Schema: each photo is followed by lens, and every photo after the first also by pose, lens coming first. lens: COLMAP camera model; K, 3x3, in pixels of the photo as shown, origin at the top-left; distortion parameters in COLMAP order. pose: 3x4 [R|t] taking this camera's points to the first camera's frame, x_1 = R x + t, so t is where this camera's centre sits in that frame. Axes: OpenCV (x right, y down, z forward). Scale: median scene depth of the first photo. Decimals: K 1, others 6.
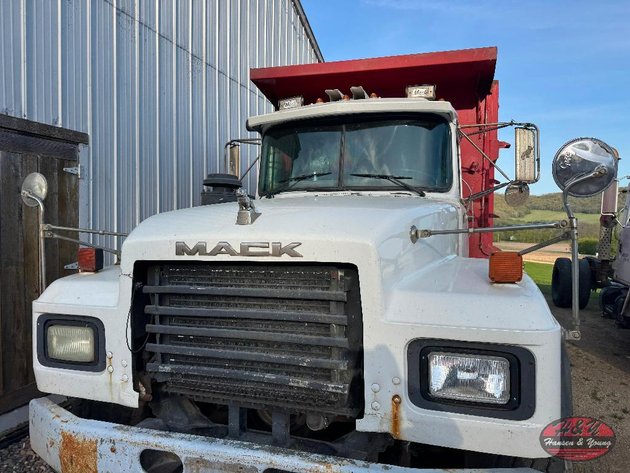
lens RADIAL K [[457.9, 0, 315.0], [0, 457.9, 236.5], [0, 0, 1]] dist [0.034931, -0.003659]
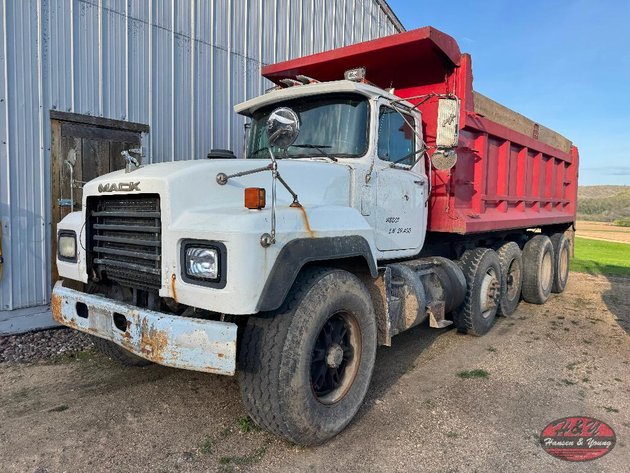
lens RADIAL K [[457.9, 0, 315.0], [0, 457.9, 236.5], [0, 0, 1]] dist [0.034931, -0.003659]
pose [[0.926018, 0.036960, -0.375666, 0.624024], [-0.028121, 0.999184, 0.028988, 0.076882], [0.376431, -0.016279, 0.926302, -0.153599]]
